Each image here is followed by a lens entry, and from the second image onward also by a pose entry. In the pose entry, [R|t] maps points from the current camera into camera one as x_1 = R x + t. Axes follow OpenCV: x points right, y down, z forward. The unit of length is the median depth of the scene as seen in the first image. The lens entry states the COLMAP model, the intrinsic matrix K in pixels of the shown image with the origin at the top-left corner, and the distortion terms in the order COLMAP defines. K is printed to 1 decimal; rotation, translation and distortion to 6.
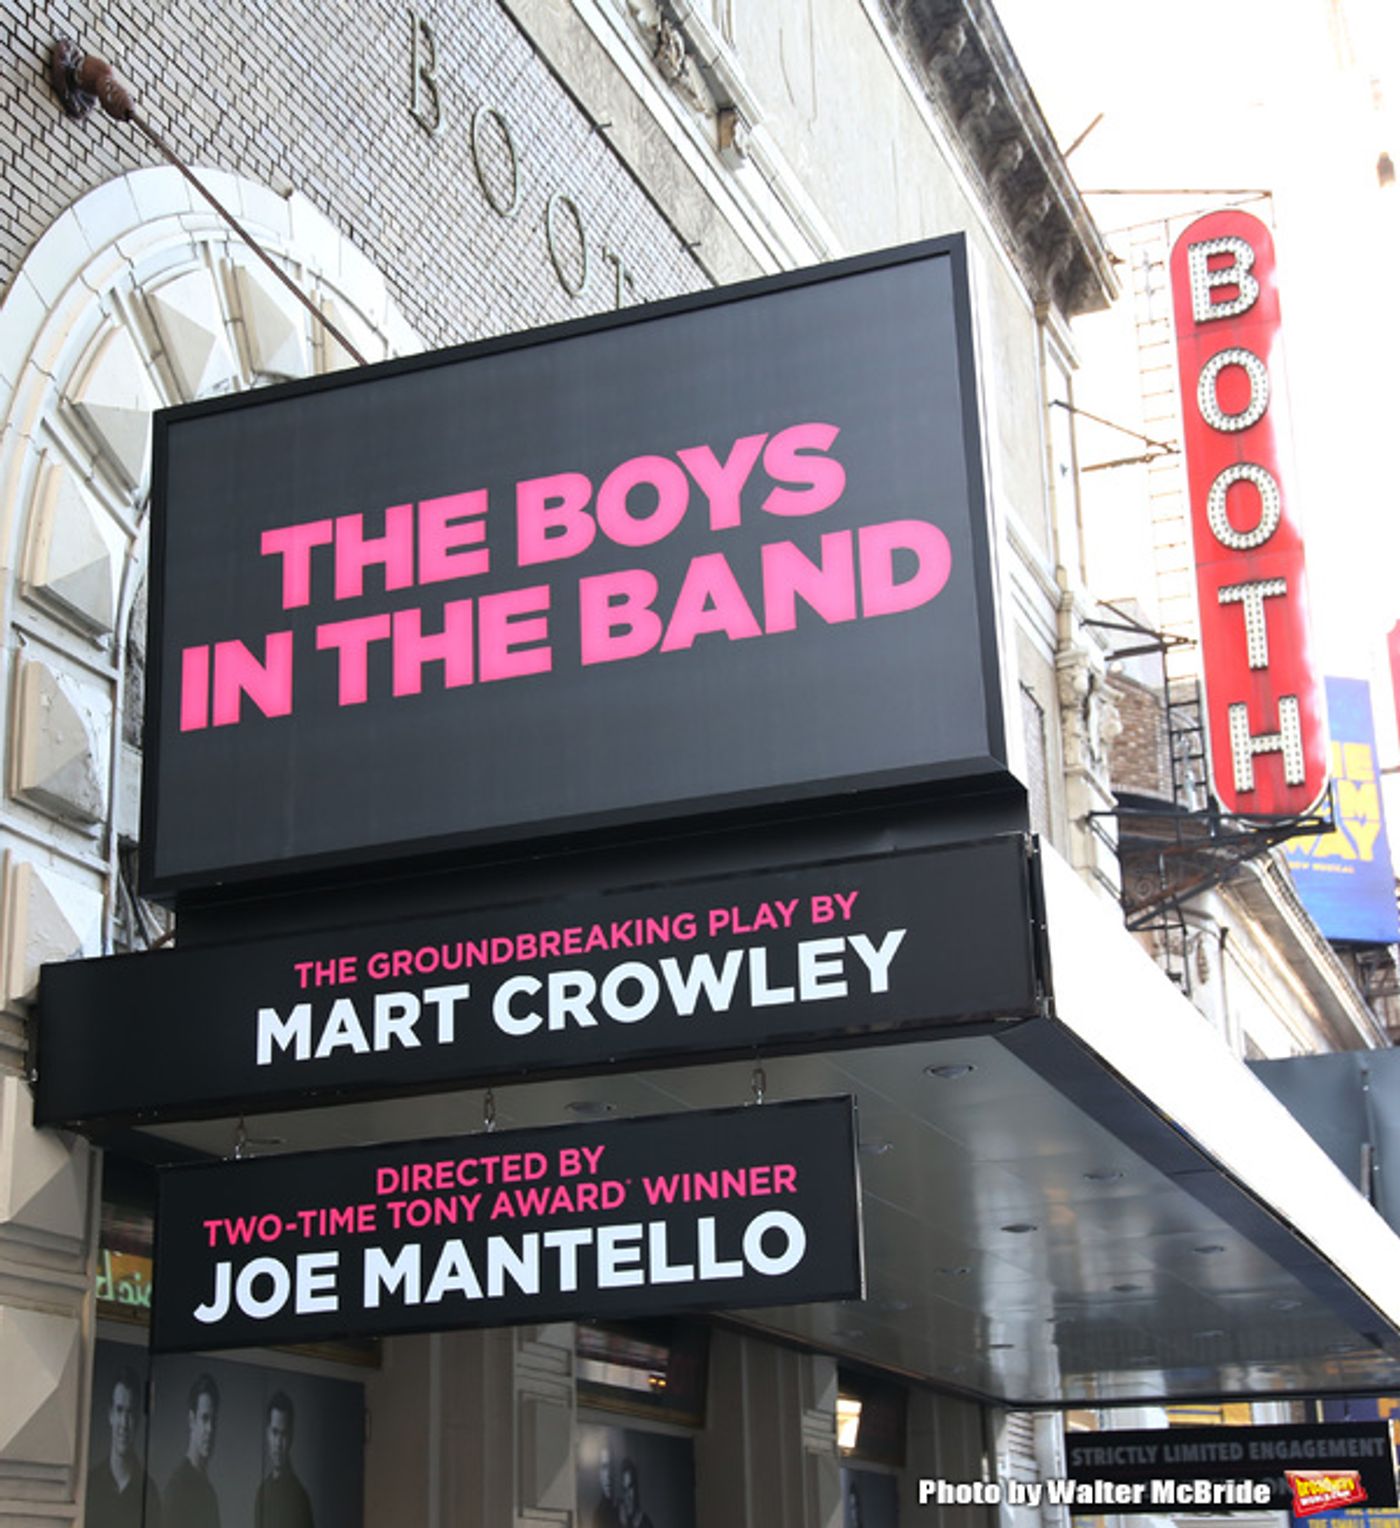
lens RADIAL K [[2652.5, 0, 700.0], [0, 2652.5, 764.0], [0, 0, 1]] dist [0.006573, 0.036861]
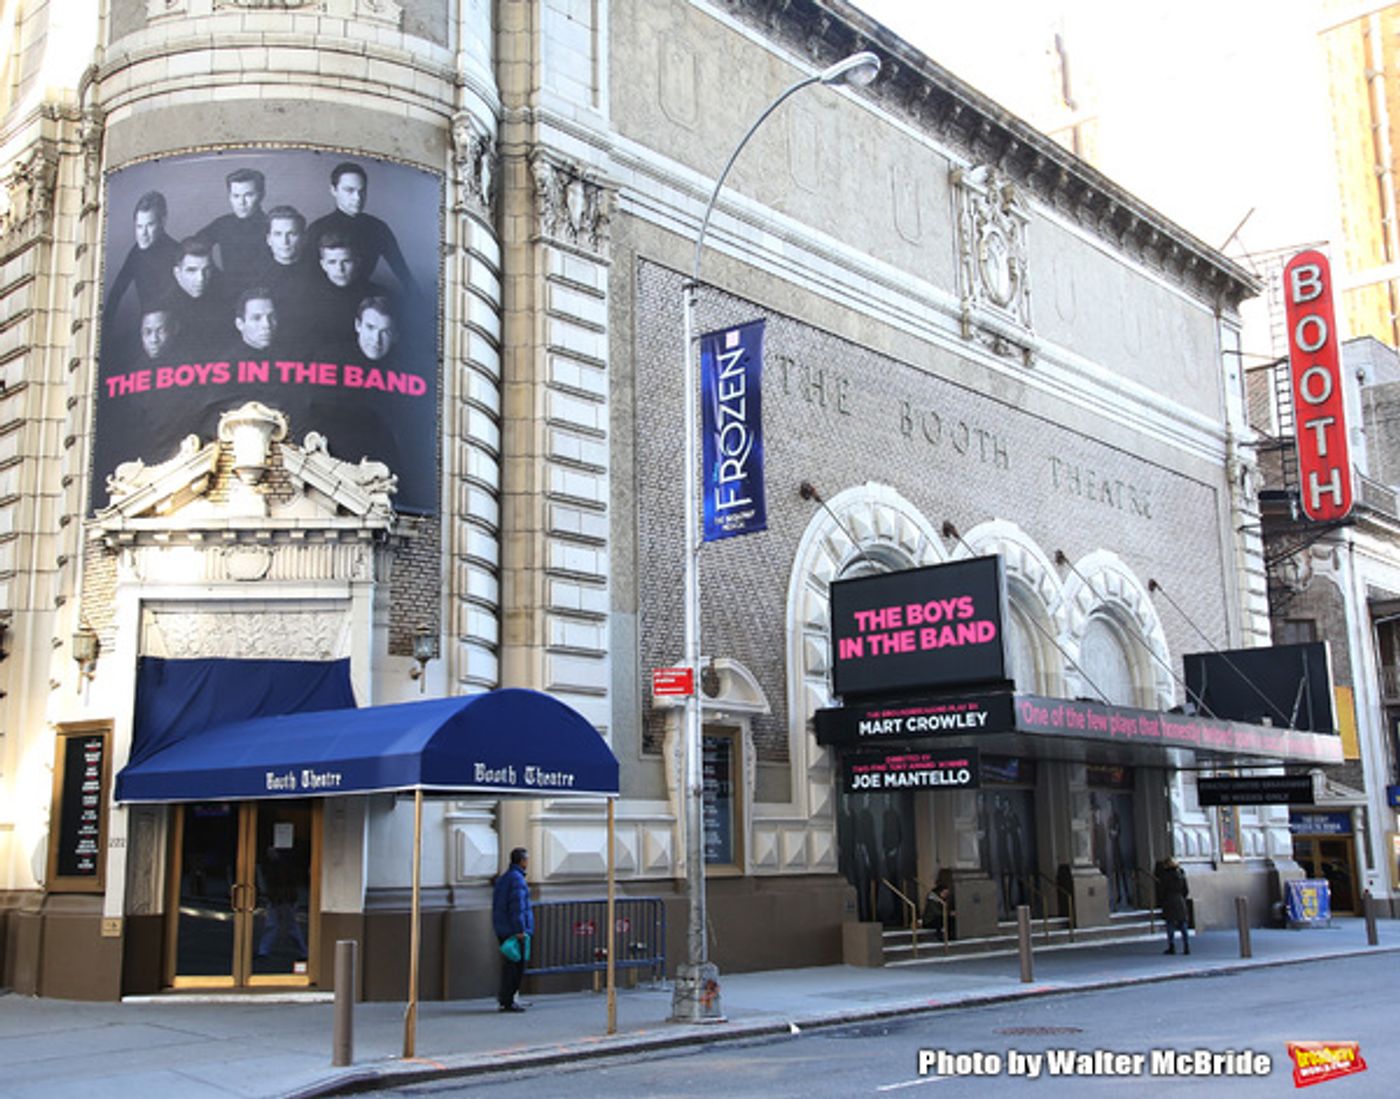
lens RADIAL K [[1466.0, 0, 631.1], [0, 1466.0, 559.7], [0, 0, 1]] dist [-0.037871, 0.144569]
pose [[0.917248, -0.056609, -0.394273, 0.498658], [0.110645, 0.987105, 0.115681, -0.535414], [0.382640, -0.149732, 0.911683, -1.470768]]
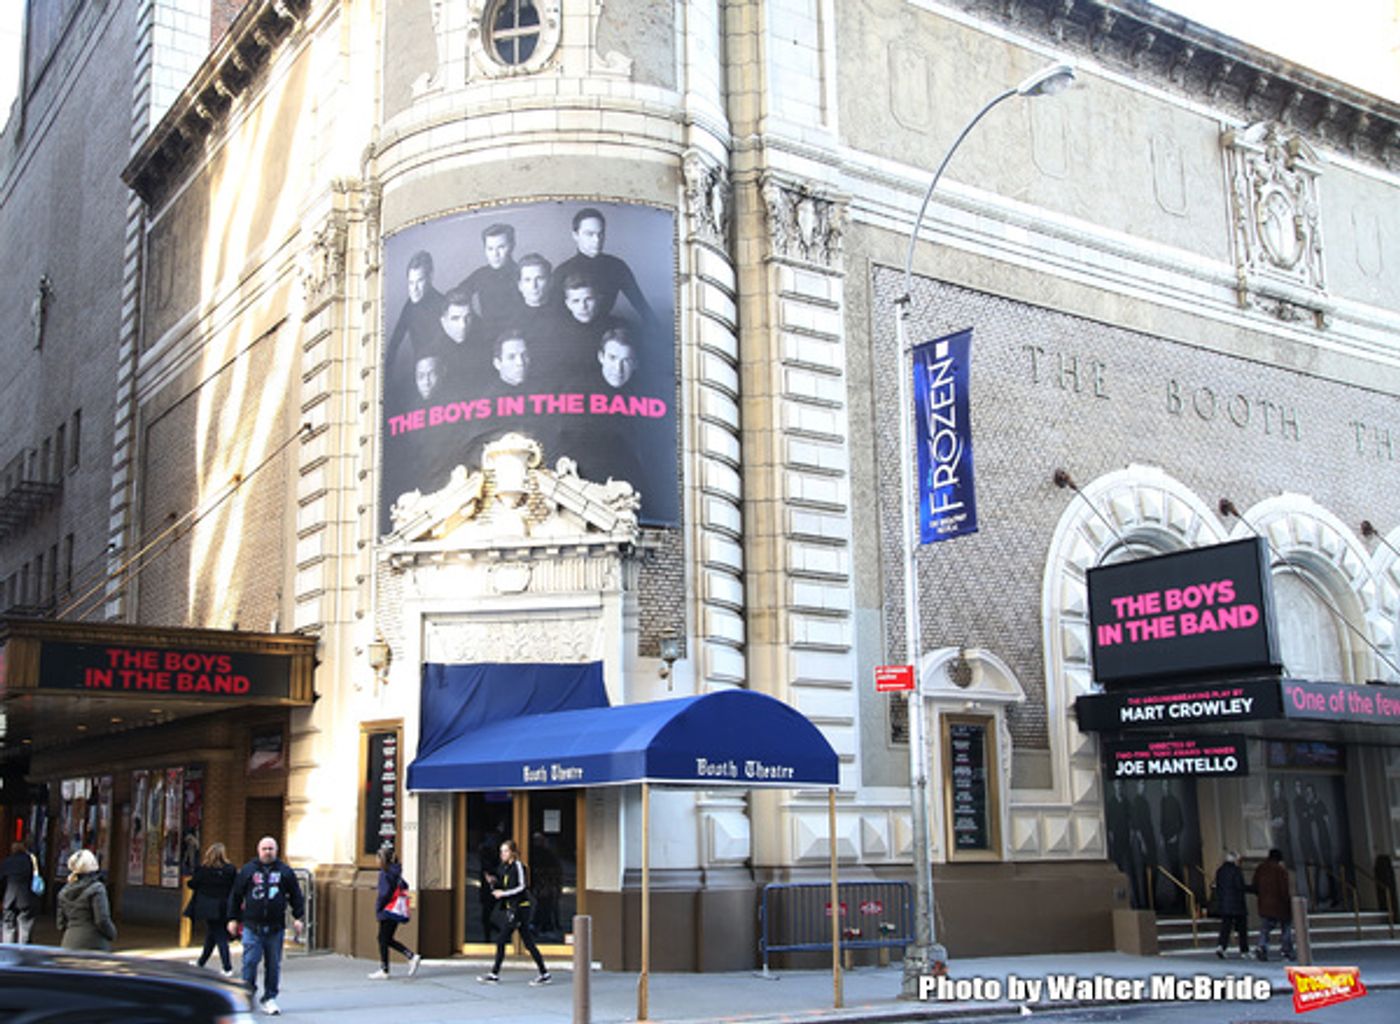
lens RADIAL K [[1462.5, 0, 587.3], [0, 1462.5, 551.5], [0, 0, 1]] dist [-0.046247, 0.191533]
pose [[0.788297, -0.086756, -0.609148, 0.682423], [0.176066, 0.980418, 0.088215, -0.572819], [0.589567, -0.176790, 0.788135, -1.534624]]
